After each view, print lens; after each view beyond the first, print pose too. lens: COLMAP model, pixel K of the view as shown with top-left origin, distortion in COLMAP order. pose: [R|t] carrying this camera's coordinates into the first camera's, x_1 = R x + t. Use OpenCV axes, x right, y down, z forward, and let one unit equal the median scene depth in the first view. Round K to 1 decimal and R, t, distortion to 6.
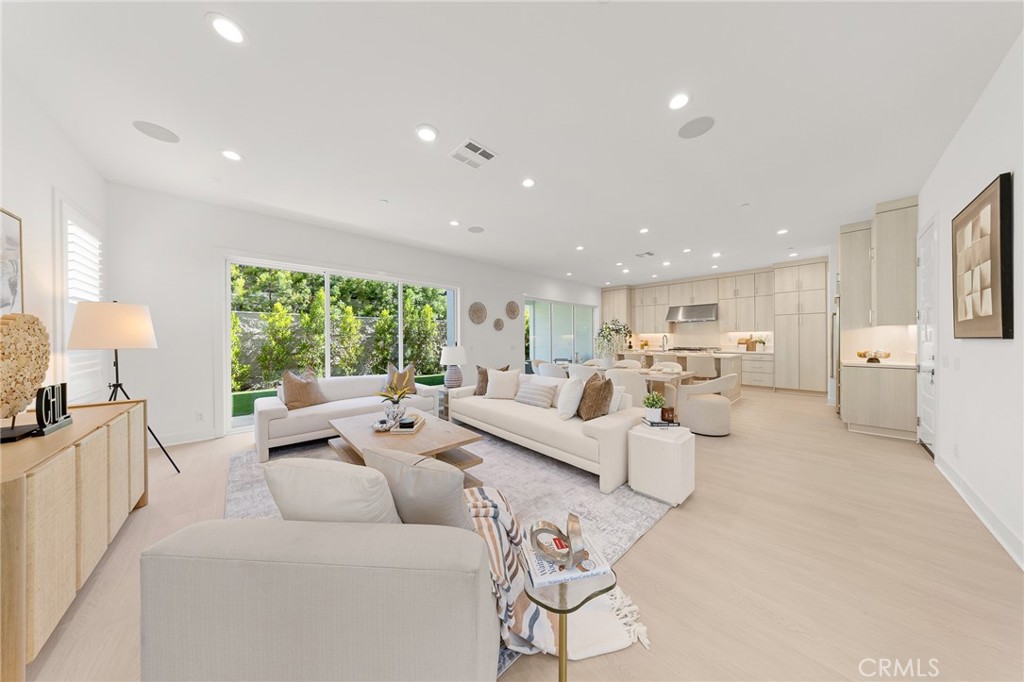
lens RADIAL K [[295.3, 0, 512.0], [0, 295.3, 341.0], [0, 0, 1]] dist [0.000285, -0.000039]
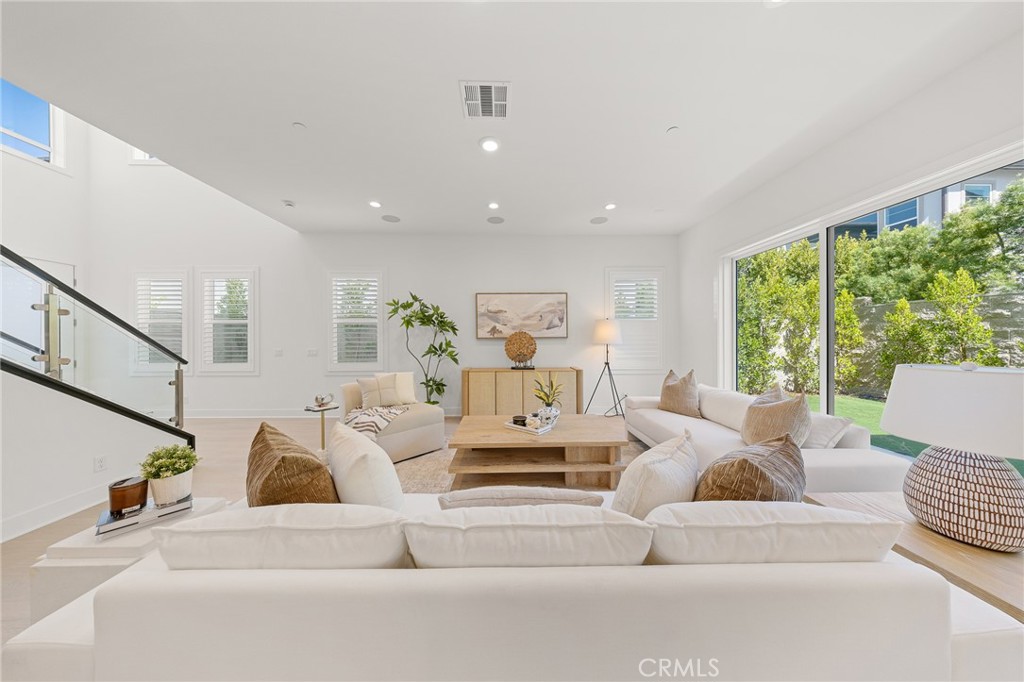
lens RADIAL K [[295.7, 0, 512.0], [0, 295.7, 341.0], [0, 0, 1]] dist [-0.003778, 0.000017]
pose [[-0.669556, 0.006823, -0.742730, 0.152076], [-0.001231, 0.999946, 0.010296, -0.003726], [0.742761, 0.007808, -0.669512, 0.603938]]
